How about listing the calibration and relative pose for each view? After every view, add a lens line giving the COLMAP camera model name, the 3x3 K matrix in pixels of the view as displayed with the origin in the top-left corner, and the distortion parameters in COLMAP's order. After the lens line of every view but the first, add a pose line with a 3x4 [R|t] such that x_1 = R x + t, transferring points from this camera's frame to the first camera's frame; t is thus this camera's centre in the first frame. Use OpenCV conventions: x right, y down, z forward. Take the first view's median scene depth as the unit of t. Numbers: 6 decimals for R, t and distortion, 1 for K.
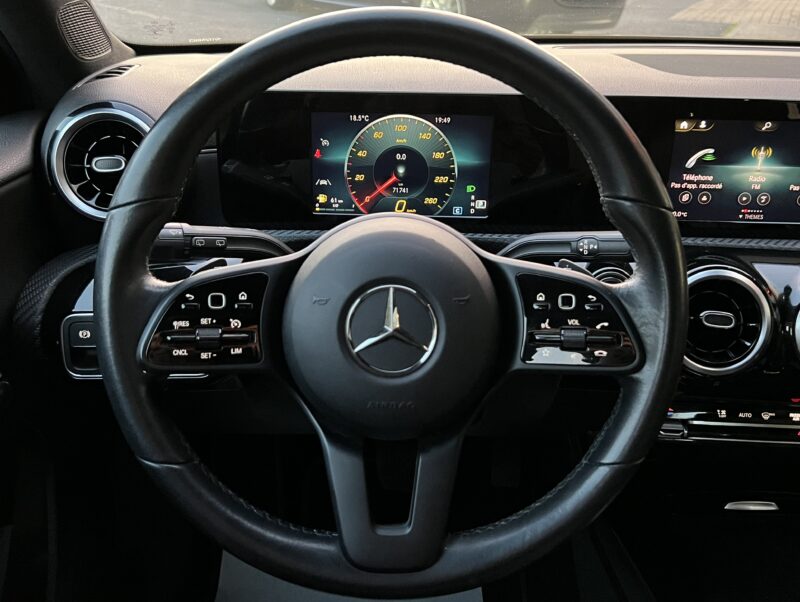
lens RADIAL K [[772.4, 0, 399.2], [0, 772.4, 306.5], [0, 0, 1]] dist [0.016364, 0.000000]
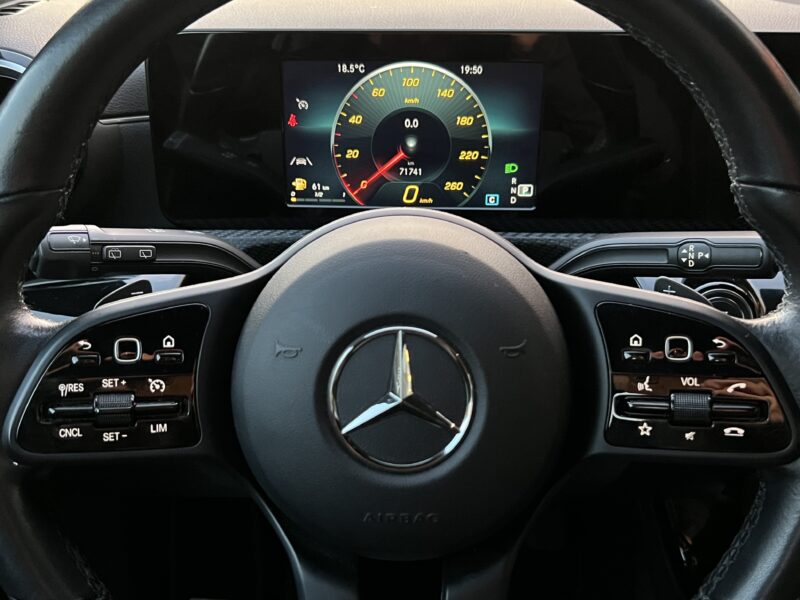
lens RADIAL K [[858.3, 0, 385.8], [0, 858.3, 317.8], [0, 0, 1]] dist [-0.002043, 0.000000]
pose [[0.999740, -0.006006, -0.022017, -0.004849], [0.006539, 0.999685, 0.024213, -0.038261], [0.021865, -0.024350, 0.999464, 0.226234]]
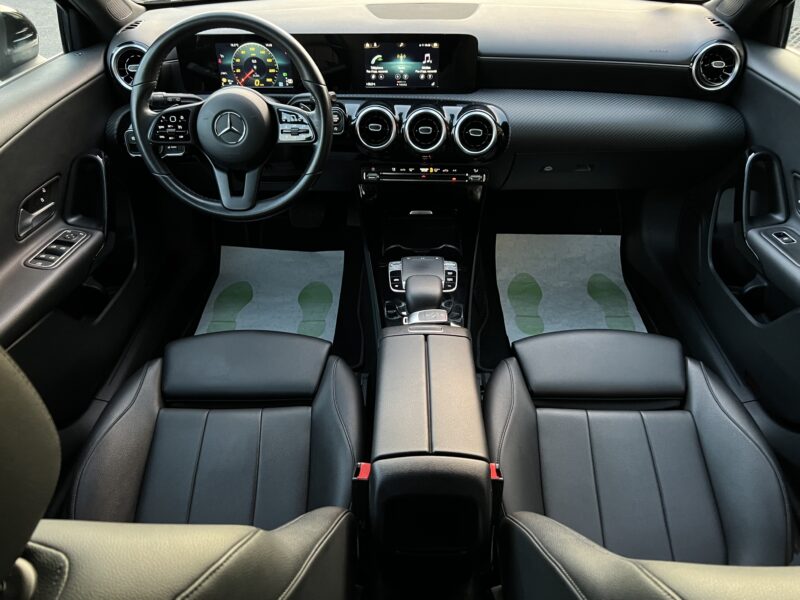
lens RADIAL K [[603.7, 0, 398.9], [0, 603.7, 310.8], [0, 0, 1]] dist [0.040123, -0.033816]
pose [[0.999452, -0.011944, -0.030882, 0.523658], [0.018823, 0.972253, 0.233173, 0.136012], [0.027240, -0.233626, 0.971945, -1.063777]]
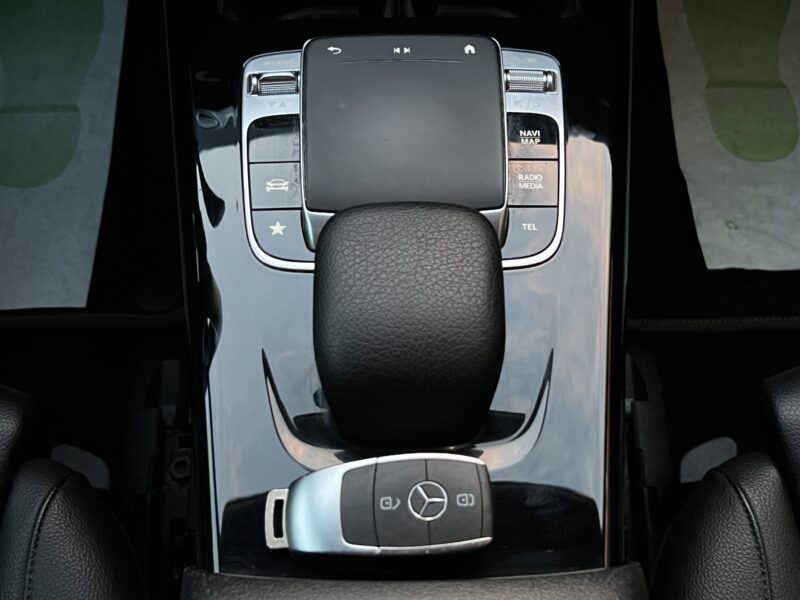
lens RADIAL K [[1052.1, 0, 393.0], [0, 1052.1, 296.7], [0, 0, 1]] dist [-0.031923, 0.000000]
pose [[0.999792, -0.016090, -0.012555, 0.542343], [0.020396, 0.766154, 0.642334, 0.094992], [-0.000716, -0.642456, 0.766322, 0.219209]]
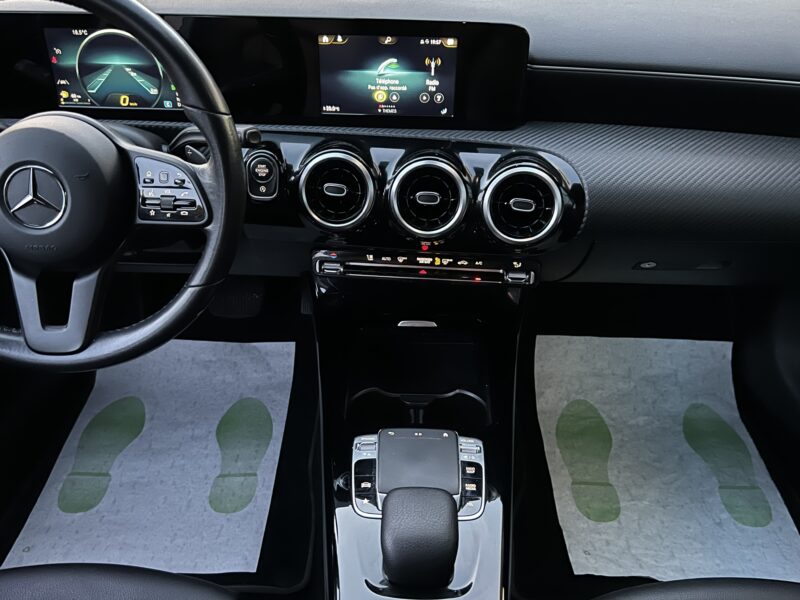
lens RADIAL K [[695.2, 0, 394.2], [0, 695.2, 301.7], [0, 0, 1]] dist [0.054429, -0.082713]
pose [[0.999659, 0.010230, -0.024032, 0.526928], [-0.005502, 0.981940, 0.189113, -0.021662], [0.025533, -0.188916, 0.981661, -0.253854]]
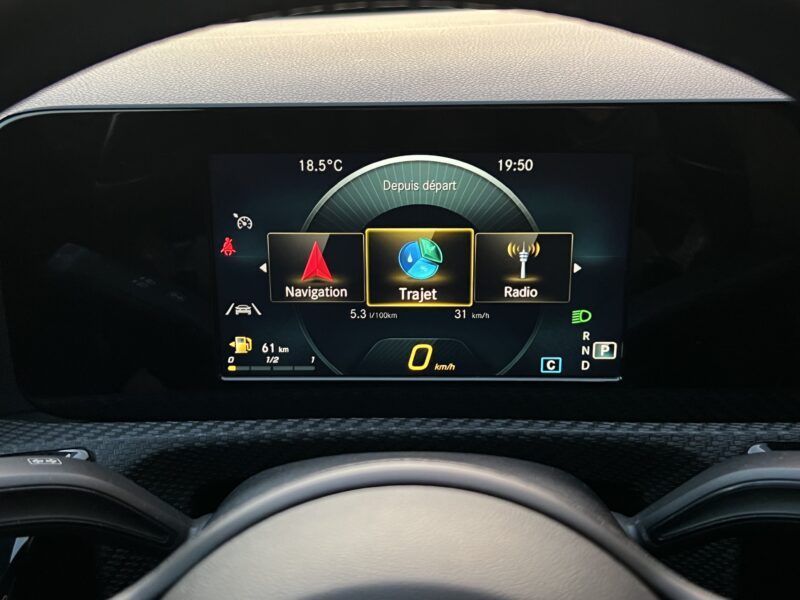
lens RADIAL K [[972.0, 0, 386.5], [0, 972.0, 286.6], [0, 0, 1]] dist [0.044334, 0.000000]
pose [[0.999453, -0.019916, -0.026416, -0.002168], [0.018048, 0.997444, -0.069140, -0.139640], [0.027726, 0.068625, 0.997257, 0.470257]]
